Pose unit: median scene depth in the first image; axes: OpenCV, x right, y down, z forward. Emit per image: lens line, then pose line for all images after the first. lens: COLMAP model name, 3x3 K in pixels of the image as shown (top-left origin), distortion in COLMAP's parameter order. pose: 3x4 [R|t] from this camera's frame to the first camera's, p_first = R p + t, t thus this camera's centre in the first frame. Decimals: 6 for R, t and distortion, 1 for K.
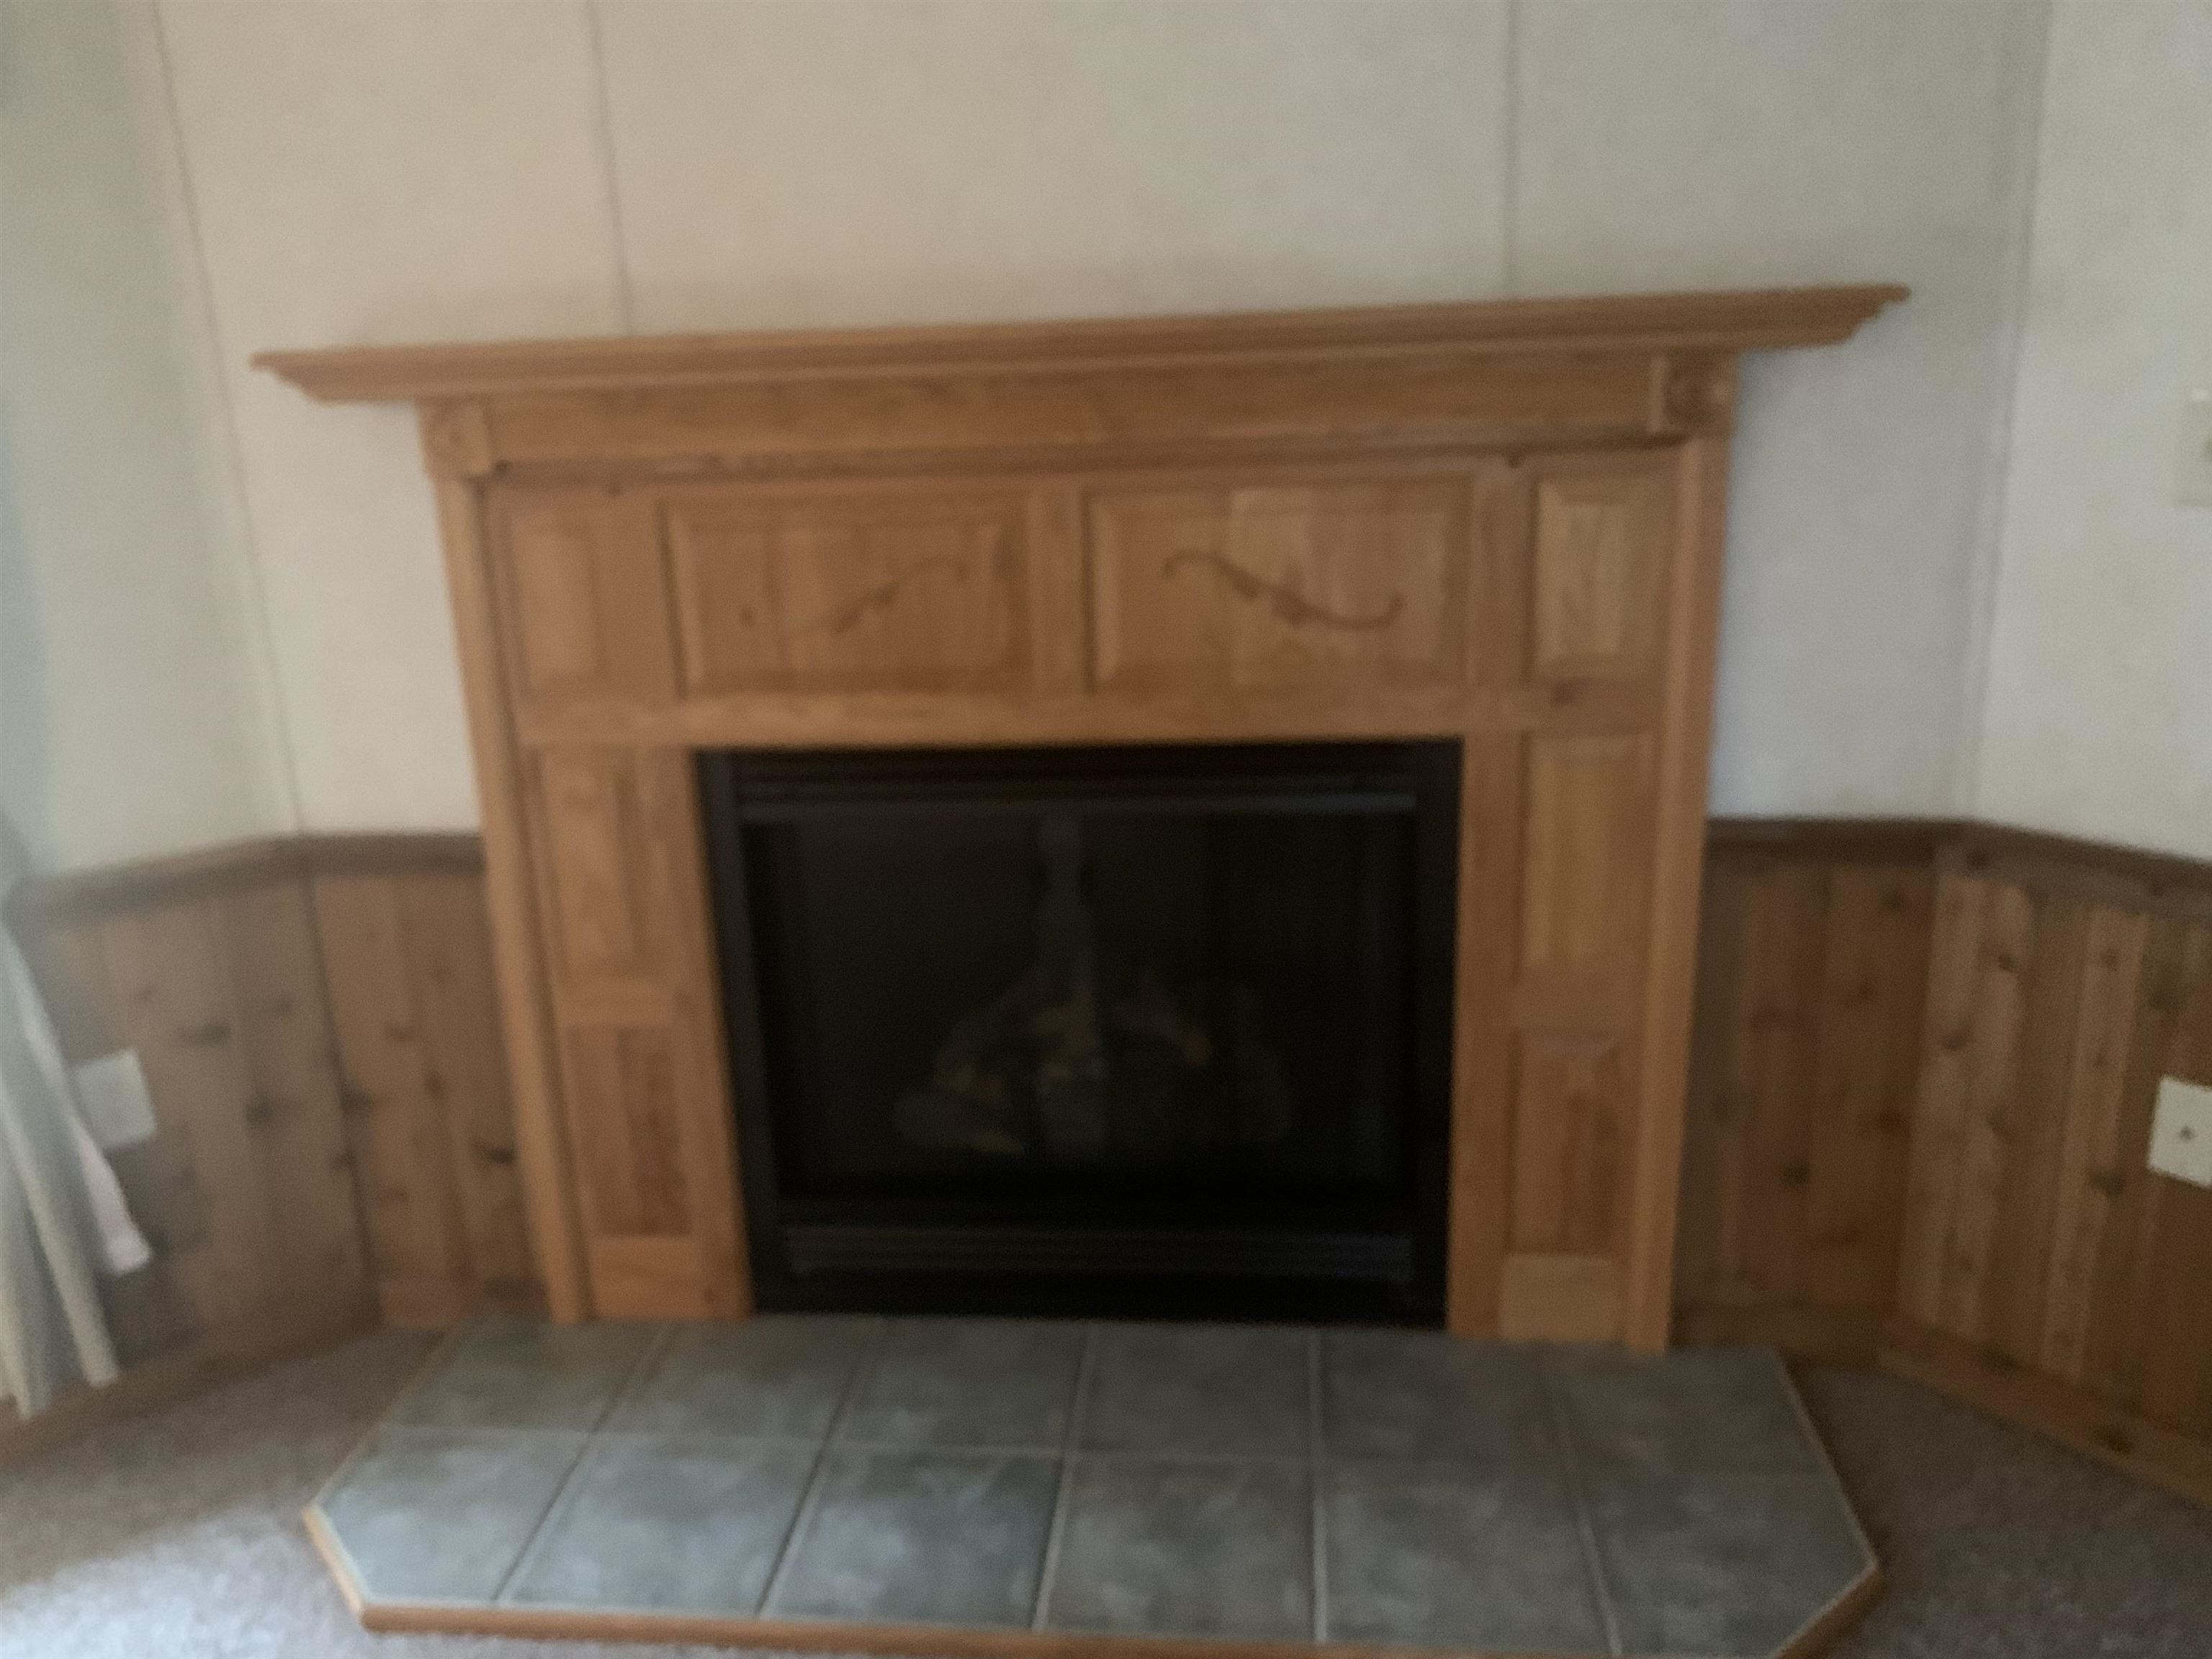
lens RADIAL K [[1678.9, 0, 1110.0], [0, 1678.9, 836.3], [0, 0, 1]] dist [0.031170, -0.027145]
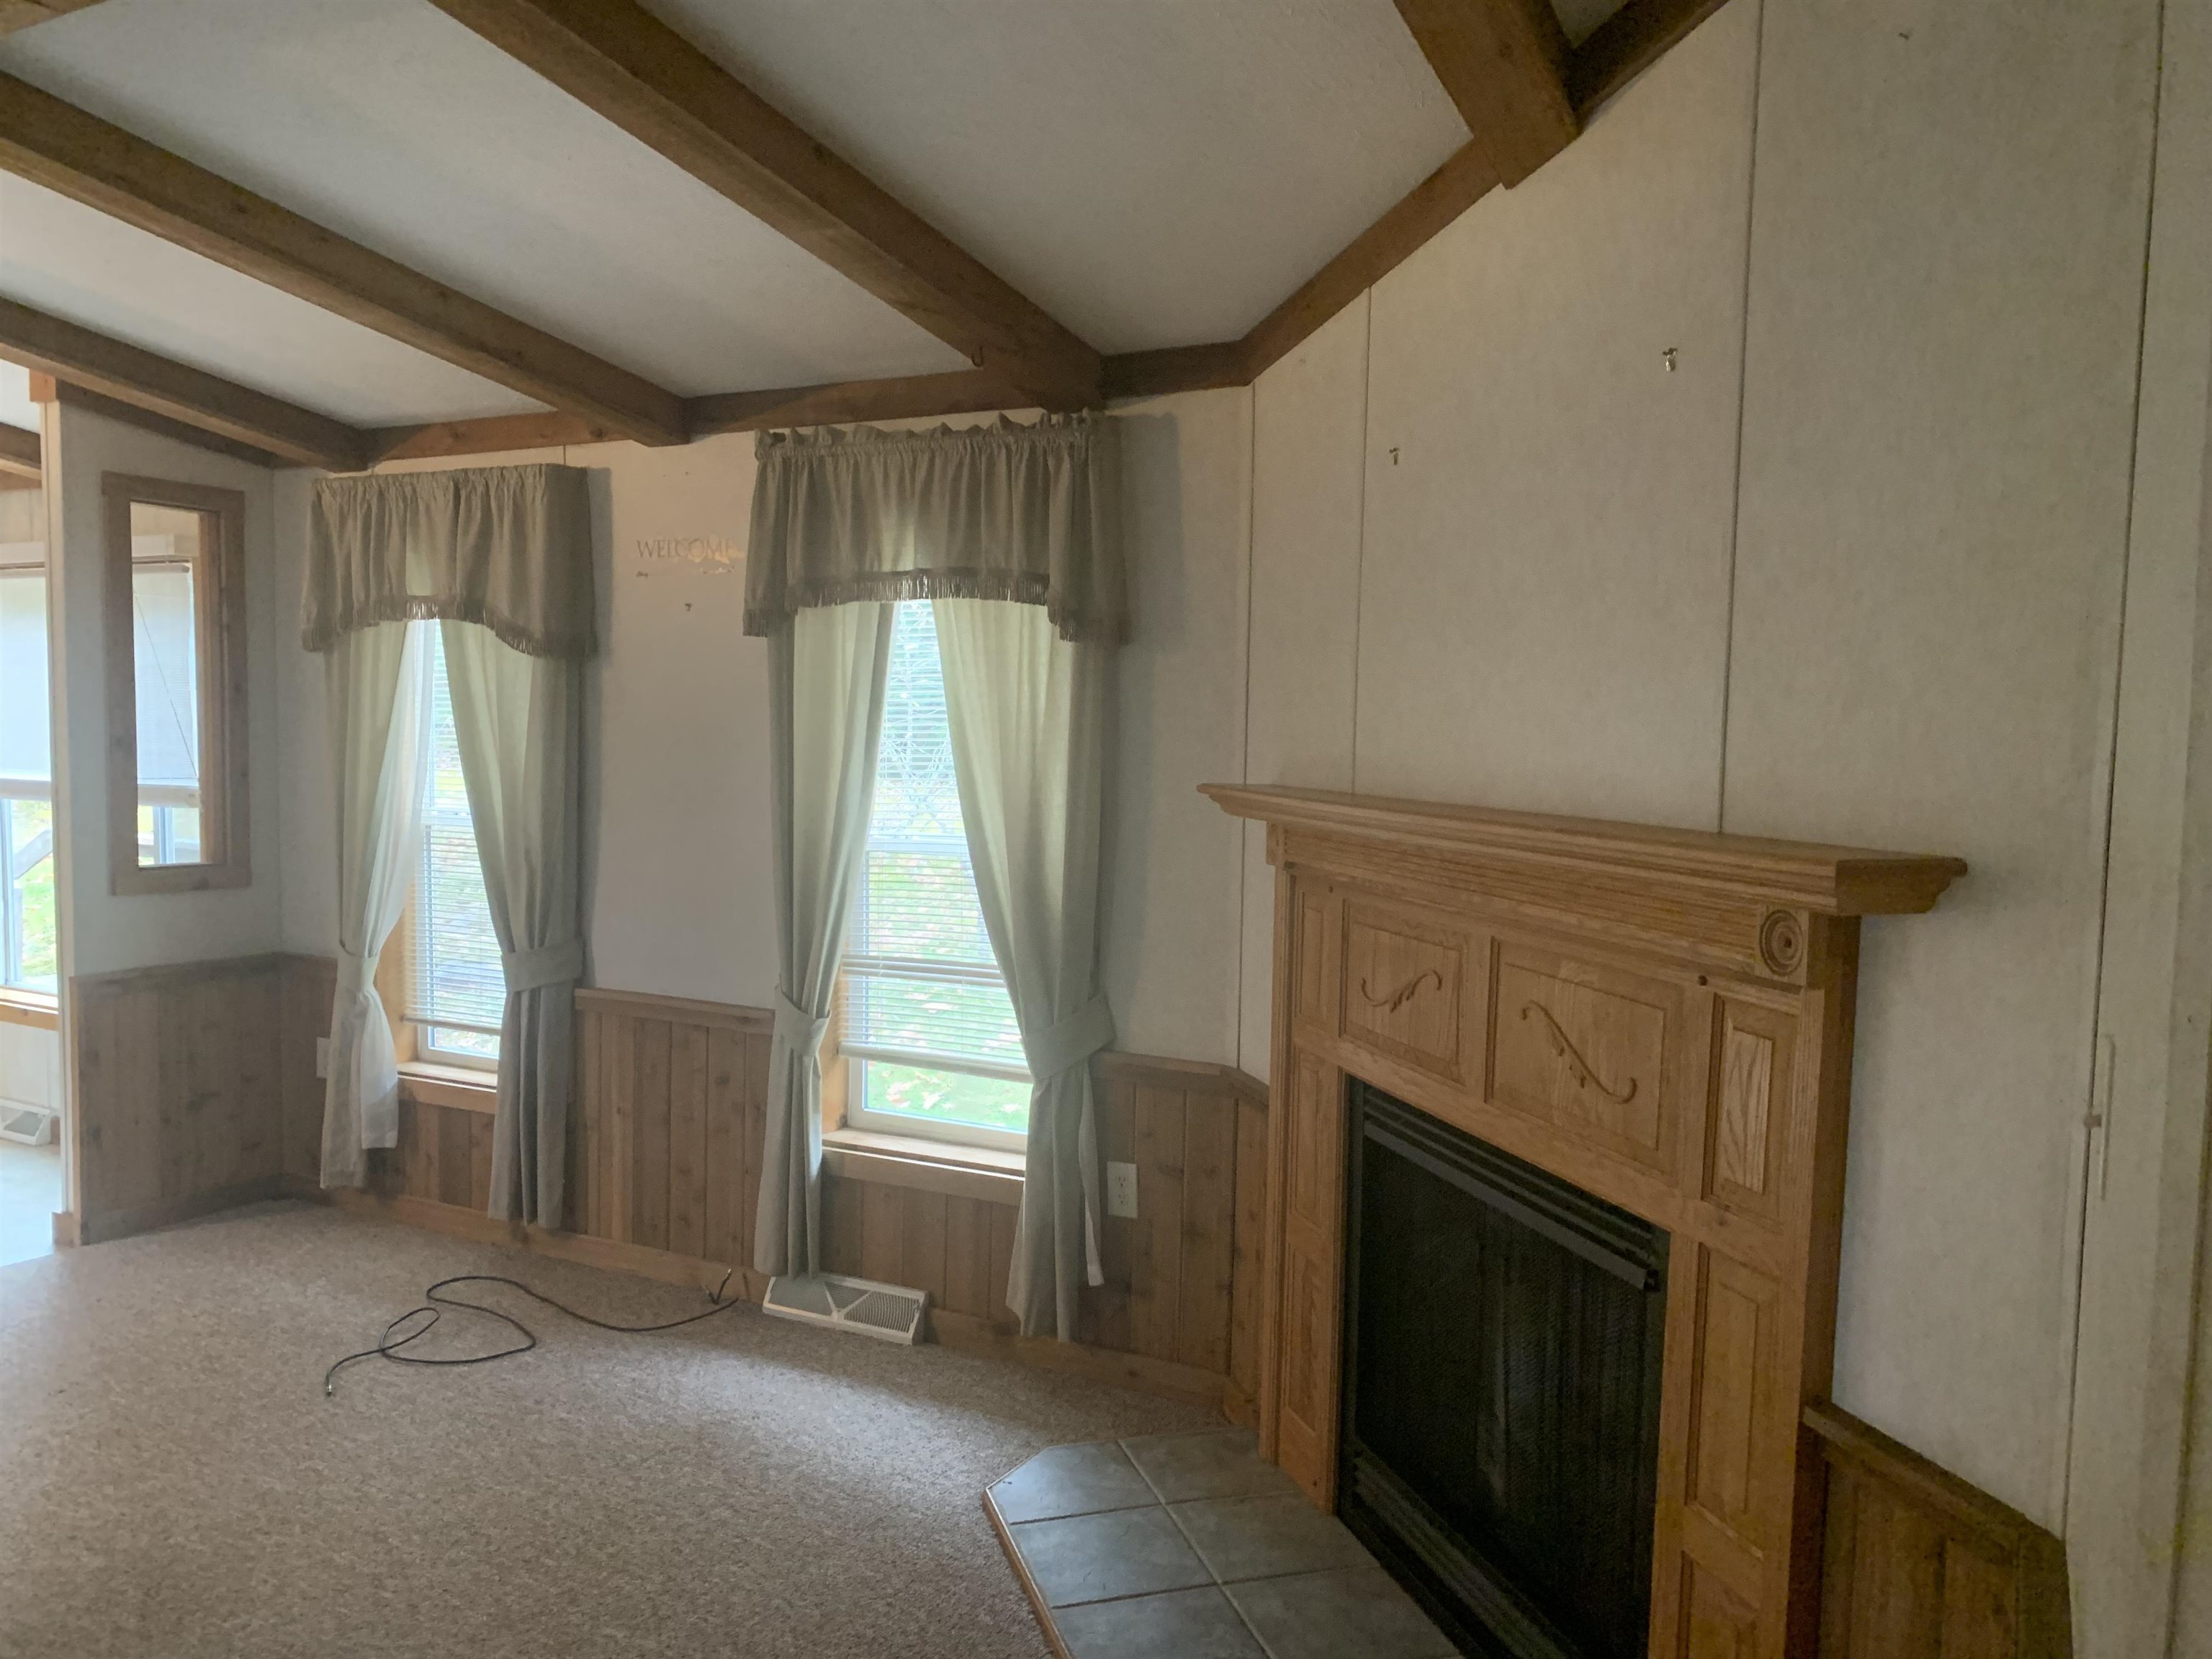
lens RADIAL K [[1678.9, 0, 1108.3], [0, 1678.9, 818.2], [0, 0, 1]] dist [0.031170, -0.027145]
pose [[0.398610, 0.104610, -0.911135, 0.992035], [-0.294765, 0.955376, -0.019266, -0.179103], [0.868460, 0.276250, 0.411658, 0.196509]]
